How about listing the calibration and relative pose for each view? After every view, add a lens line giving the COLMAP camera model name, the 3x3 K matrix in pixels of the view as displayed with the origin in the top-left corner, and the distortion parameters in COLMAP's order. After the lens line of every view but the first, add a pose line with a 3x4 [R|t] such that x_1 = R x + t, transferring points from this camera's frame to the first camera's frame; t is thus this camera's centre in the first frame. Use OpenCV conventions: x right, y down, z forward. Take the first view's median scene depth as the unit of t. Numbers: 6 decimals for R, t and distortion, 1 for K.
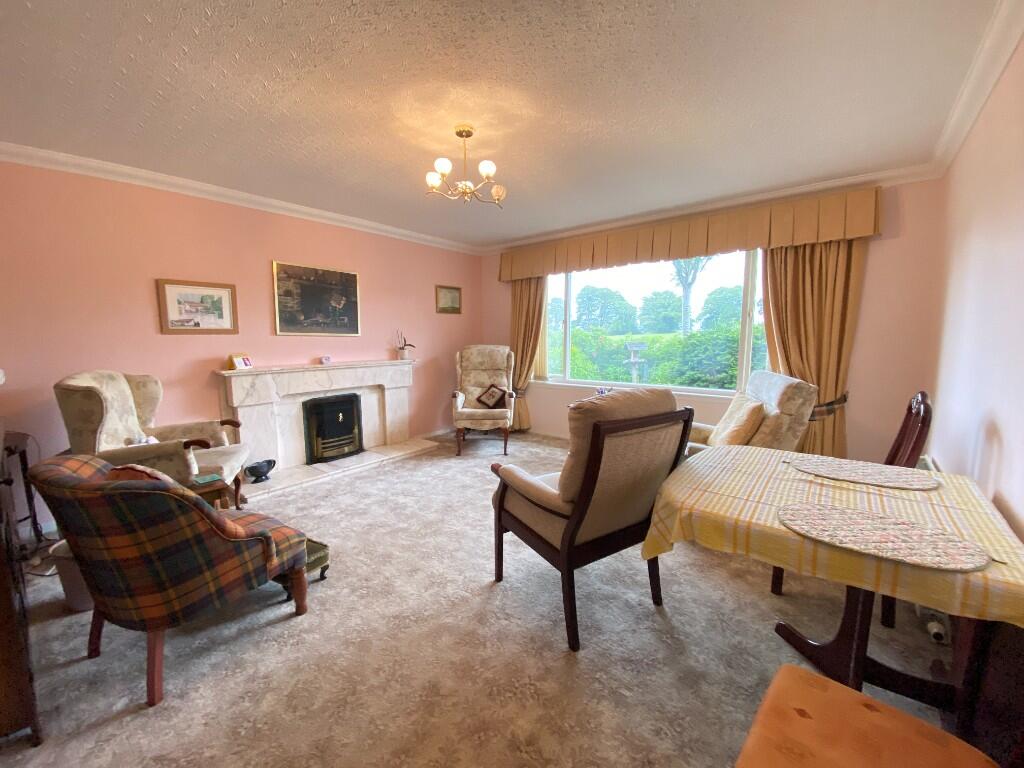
lens RADIAL K [[413.9, 0, 512.0], [0, 413.9, 384.0], [0, 0, 1]] dist [0.035247, -0.025830]
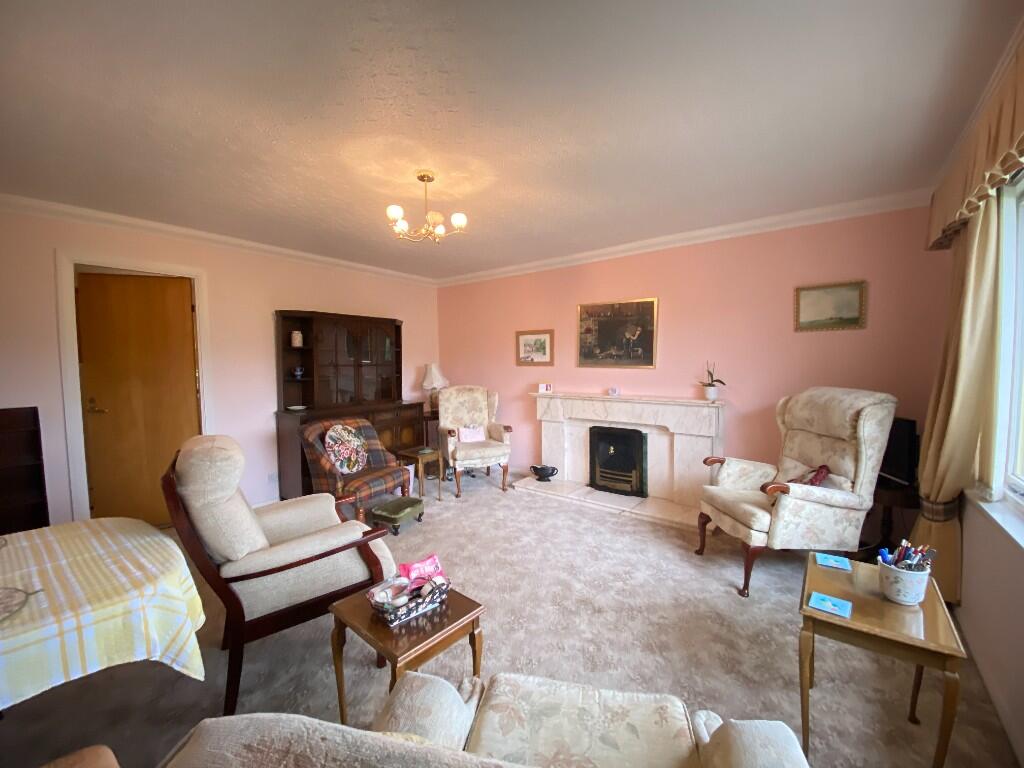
lens RADIAL K [[413.9, 0, 512.0], [0, 413.9, 384.0], [0, 0, 1]] dist [0.035247, -0.025830]
pose [[0.017242, 0.055573, -0.998306, 0.559605], [-0.109391, 0.992565, 0.053364, -0.103996], [0.993849, 0.108286, 0.023193, 0.737309]]
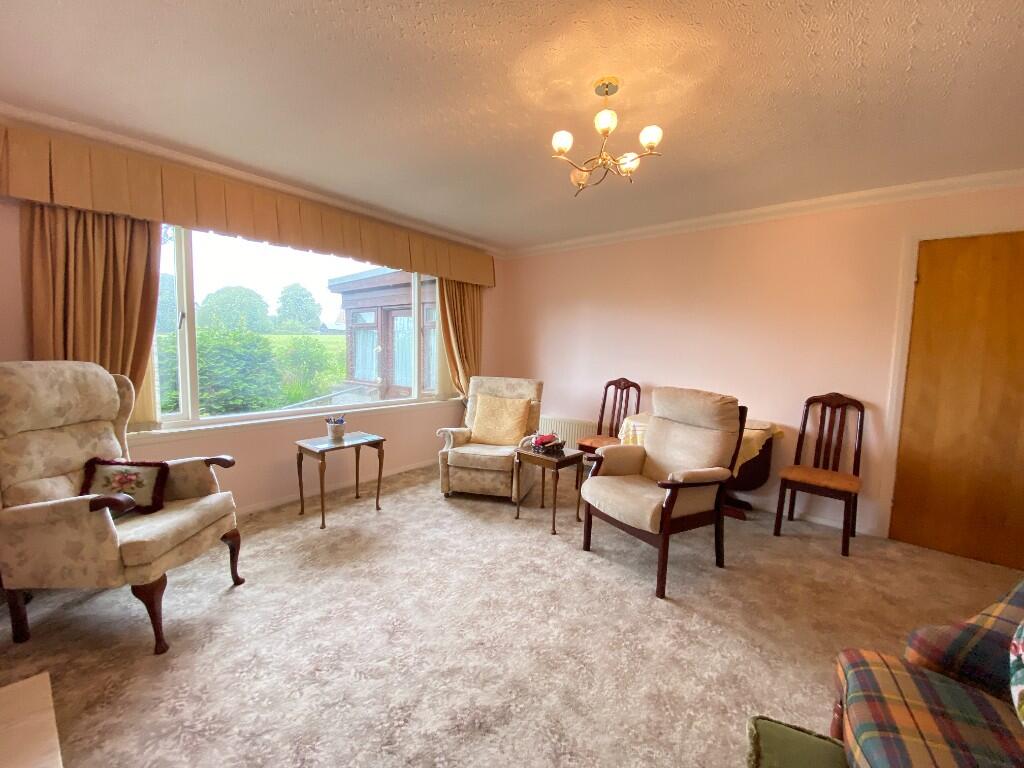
lens RADIAL K [[410.2, 0, 525.1], [0, 410.2, 383.1], [0, 0, 1]] dist [0.033685, -0.024513]
pose [[-0.004325, -0.078905, 0.996873, -0.545291], [0.093158, 0.992515, 0.078964, -0.079838], [-0.995642, 0.093209, 0.003058, 0.709451]]
